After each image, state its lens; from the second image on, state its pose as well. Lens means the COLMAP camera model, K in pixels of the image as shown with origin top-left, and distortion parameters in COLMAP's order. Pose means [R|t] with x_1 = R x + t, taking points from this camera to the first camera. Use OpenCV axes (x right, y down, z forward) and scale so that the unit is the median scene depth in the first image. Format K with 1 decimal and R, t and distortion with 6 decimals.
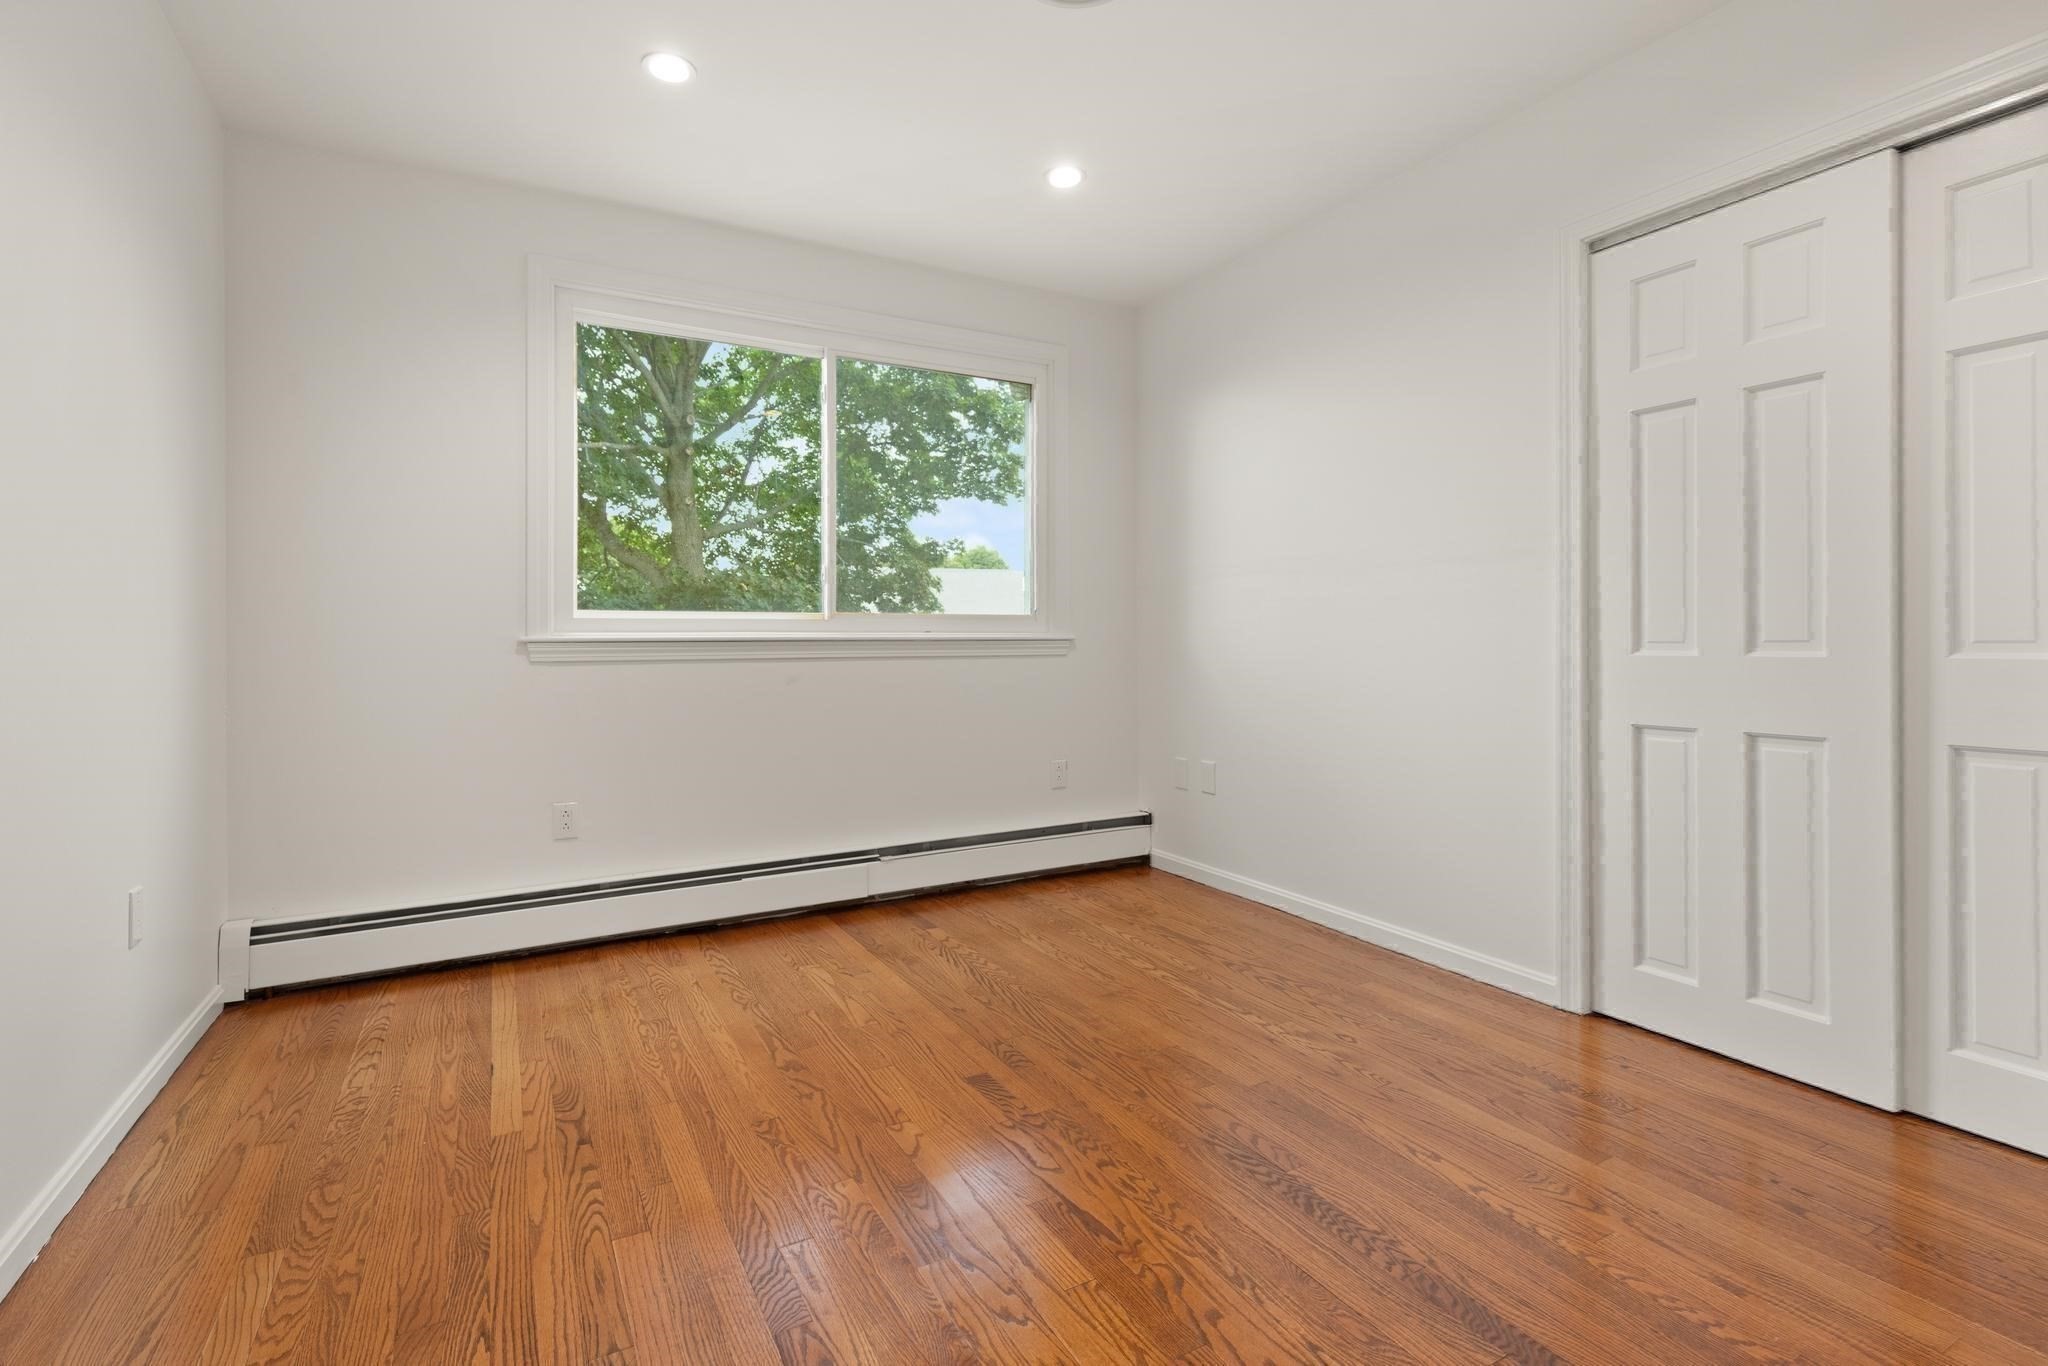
lens RADIAL K [[935.0, 0, 1021.8], [0, 935.0, 664.3], [0, 0, 1]] dist [0.003807, 0.000331]
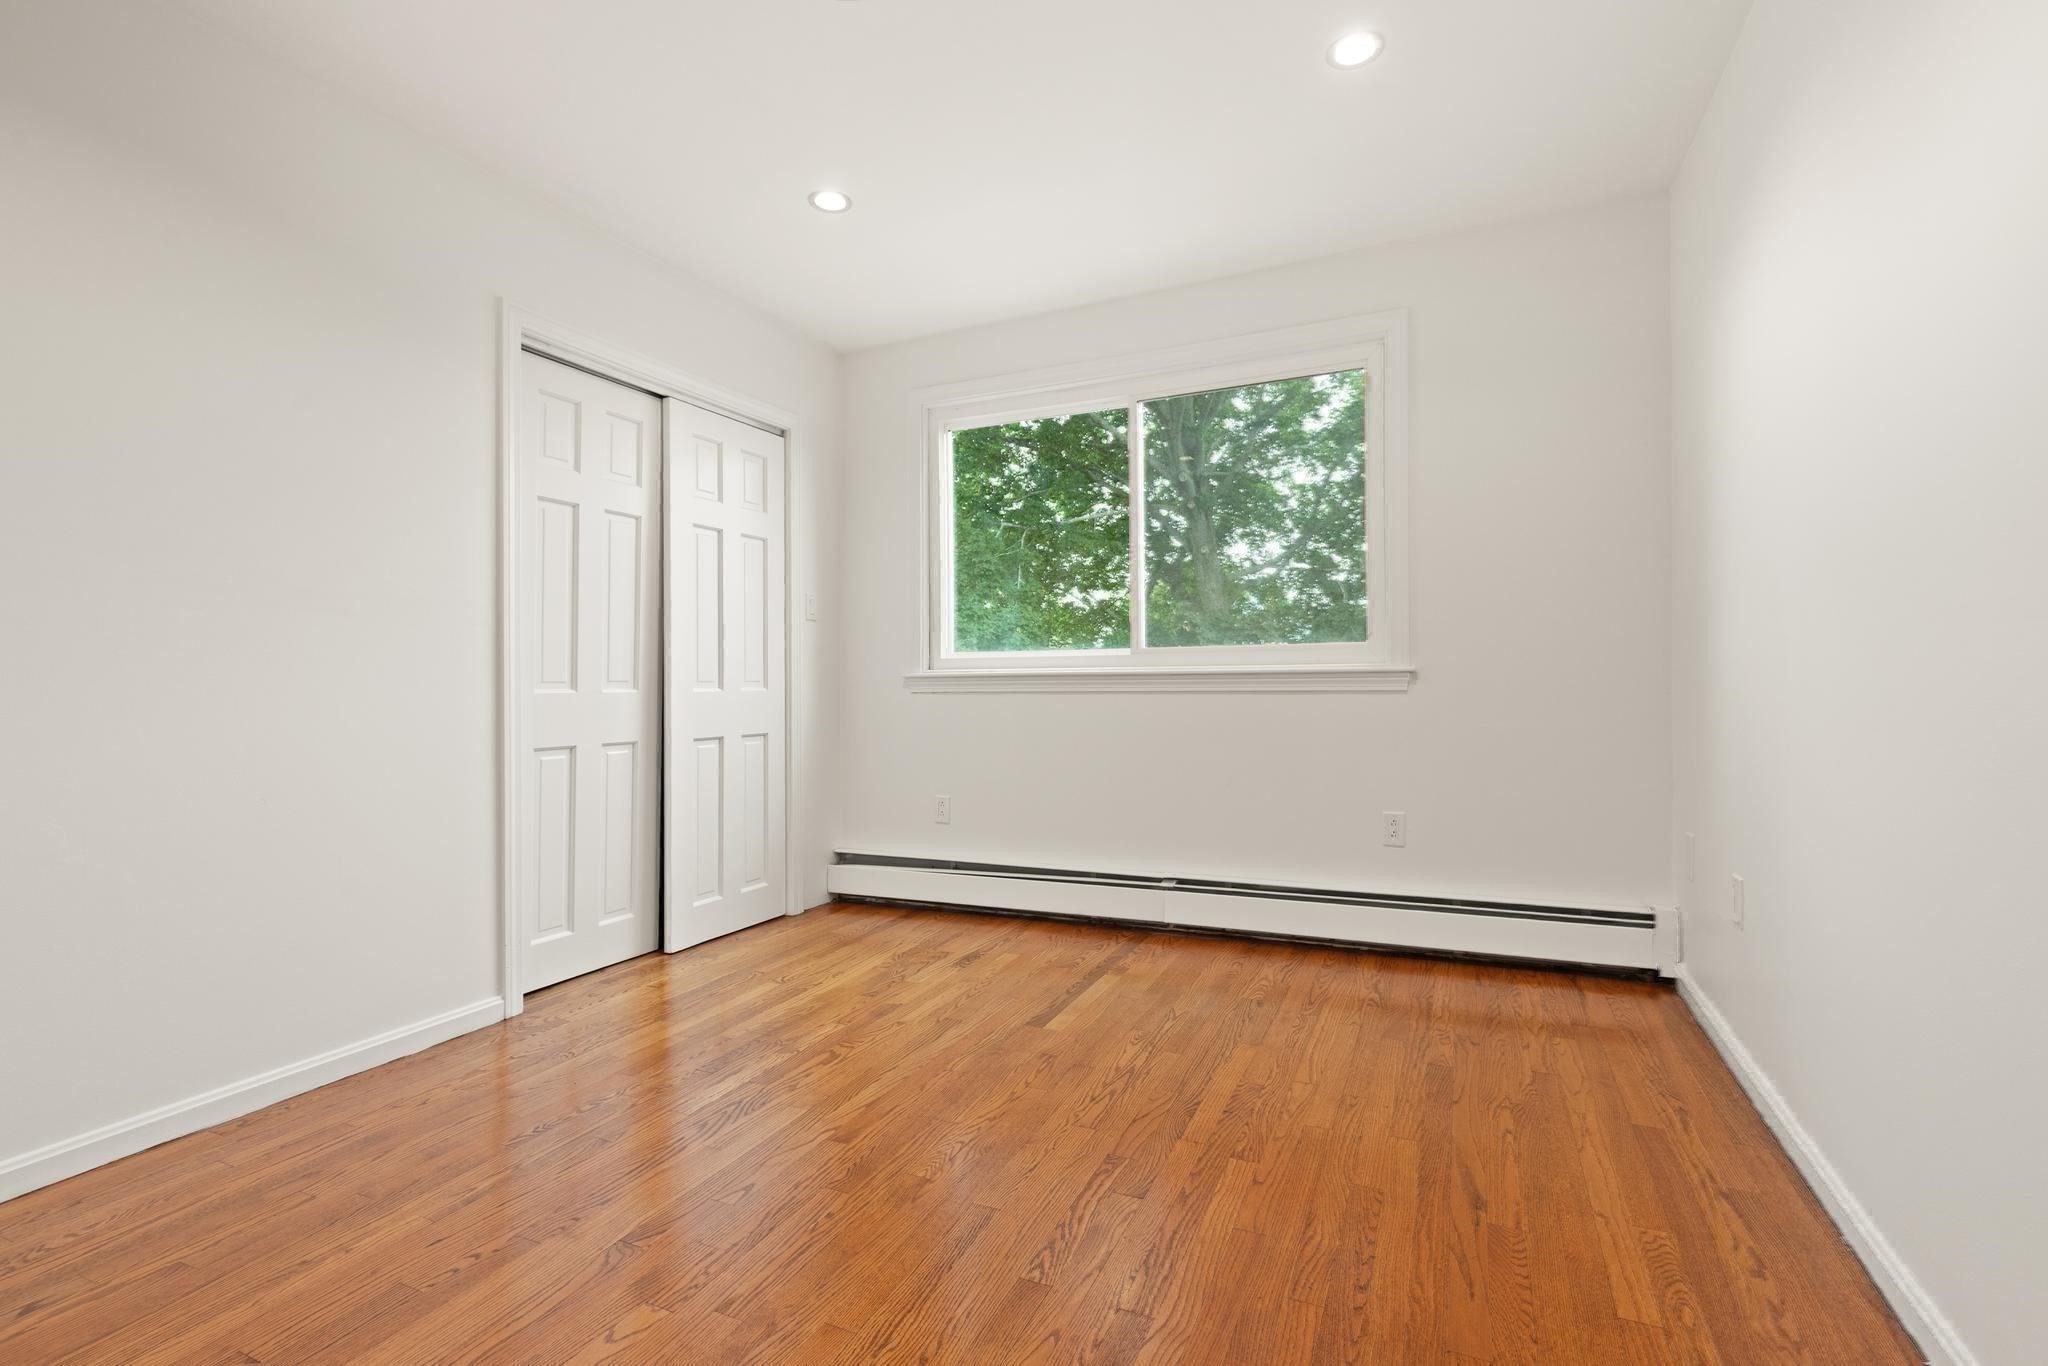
lens RADIAL K [[935.0, 0, 1025.4], [0, 935.0, 685.2], [0, 0, 1]] dist [0.003807, 0.000331]
pose [[0.597605, 0.011515, -0.801708, 0.522024], [-0.002273, 0.999917, 0.012667, -0.024408], [0.801787, -0.005747, 0.597582, 0.251687]]
